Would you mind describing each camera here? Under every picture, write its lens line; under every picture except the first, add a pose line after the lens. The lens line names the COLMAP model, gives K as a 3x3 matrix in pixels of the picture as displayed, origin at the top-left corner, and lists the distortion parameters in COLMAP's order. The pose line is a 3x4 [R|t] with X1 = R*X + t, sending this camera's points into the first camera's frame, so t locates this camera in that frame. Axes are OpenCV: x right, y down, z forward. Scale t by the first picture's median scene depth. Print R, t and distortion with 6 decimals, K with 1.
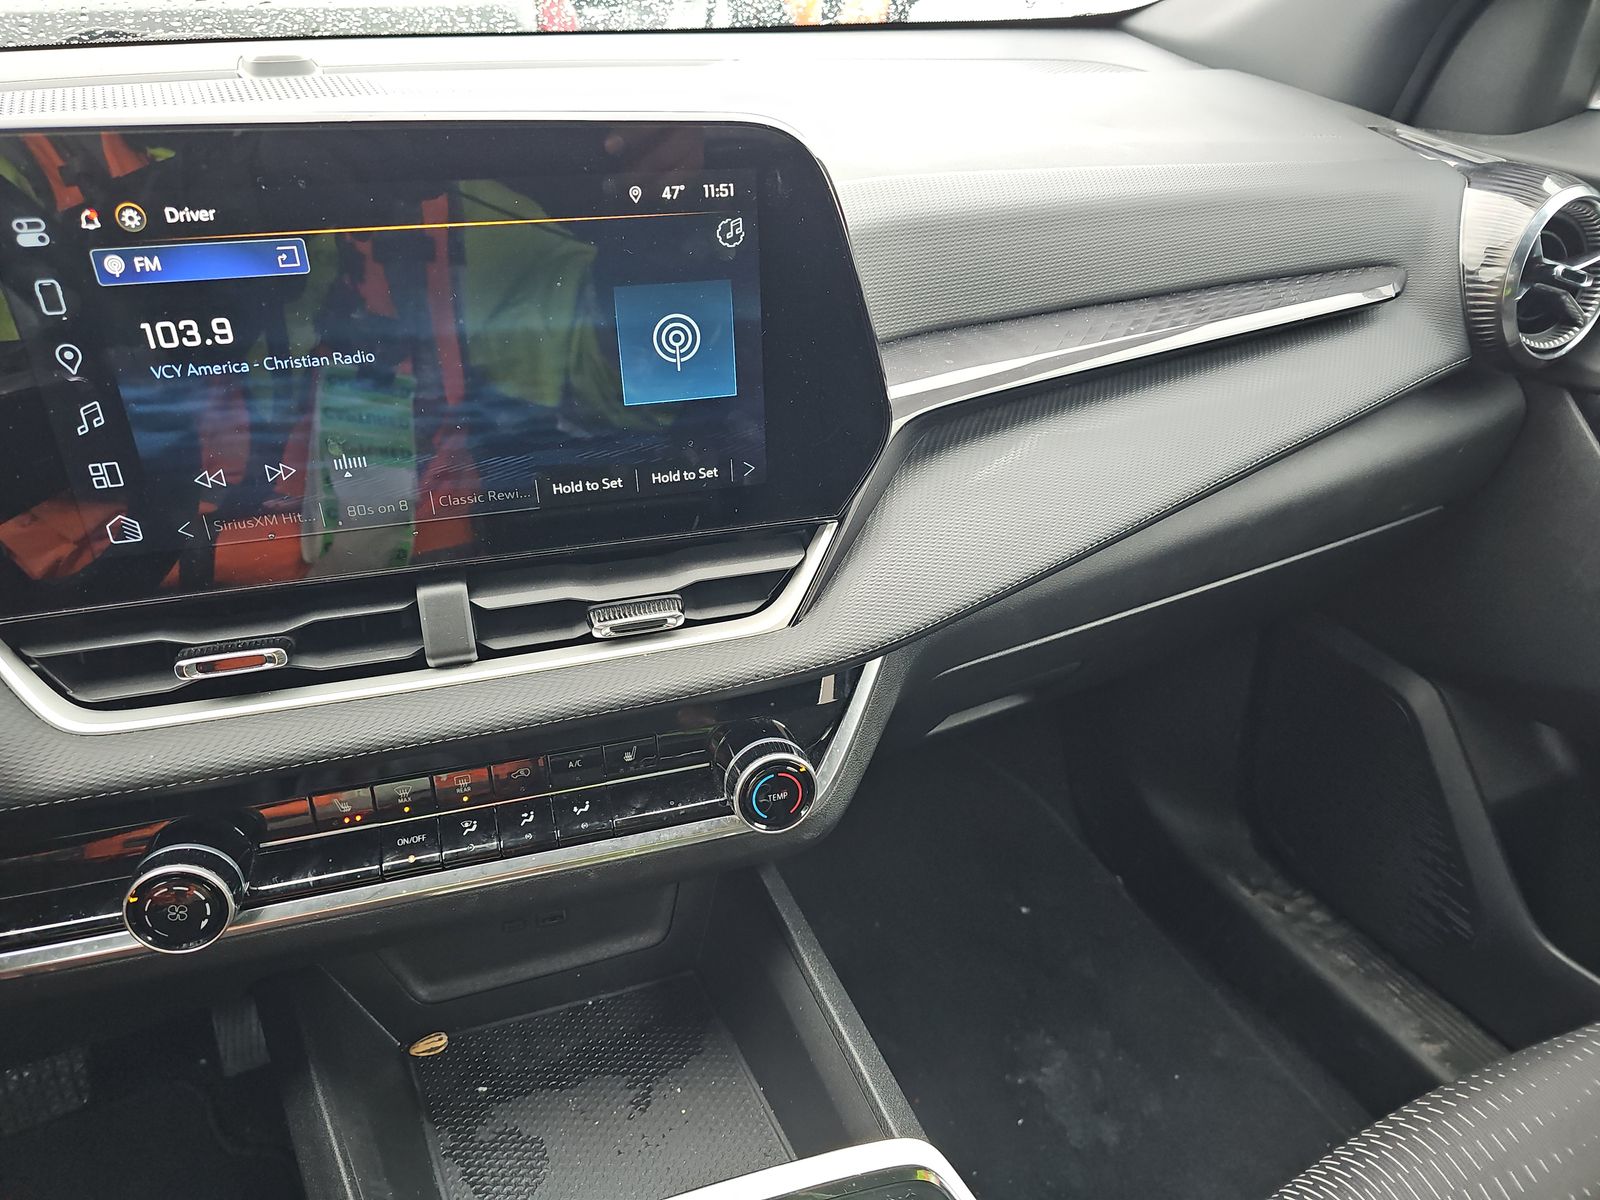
lens RADIAL K [[1065.6, 0, 800.0], [0, 1065.6, 600.0], [0, 0, 1]] dist [-0.028041, -0.006363]
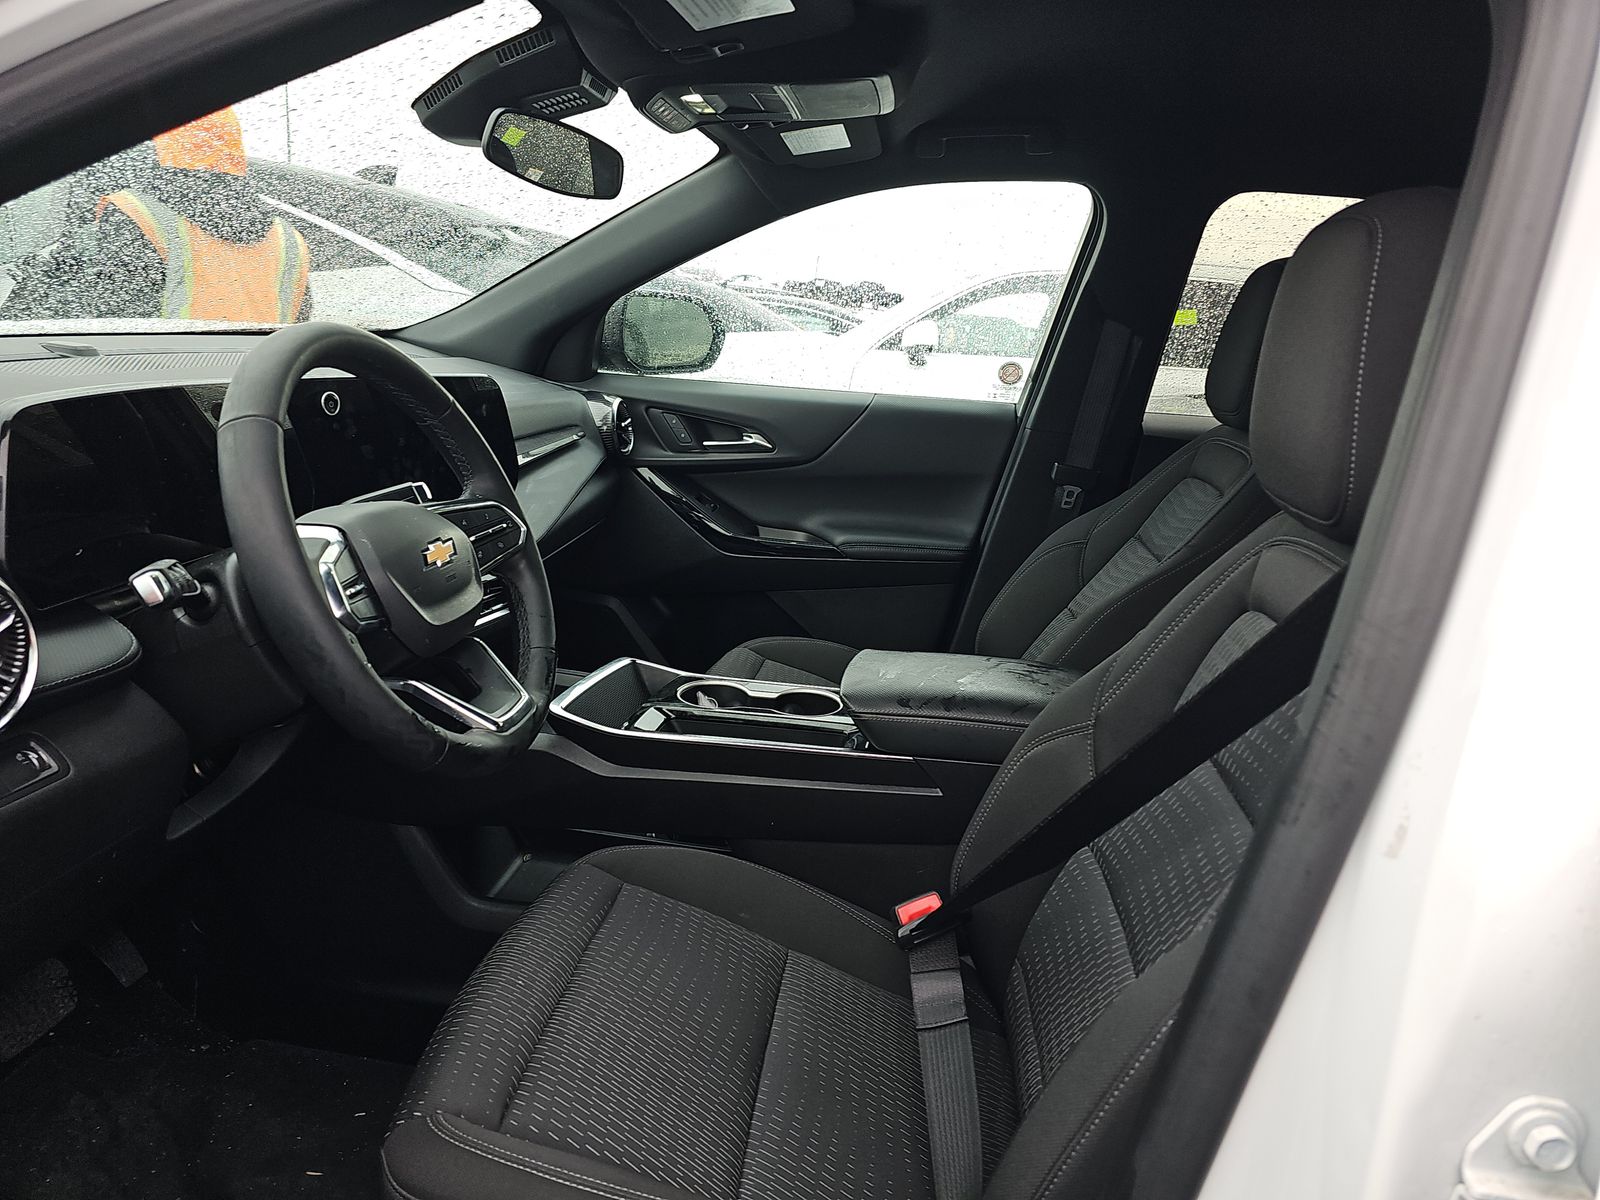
lens RADIAL K [[1065.6, 0, 800.0], [0, 1065.6, 600.0], [0, 0, 1]] dist [-0.028041, -0.006363]
pose [[0.598076, -0.157499, 0.785811, -1.380119], [0.325533, 0.943712, -0.058614, 0.476456], [-0.732348, 0.290863, 0.615683, -1.046832]]
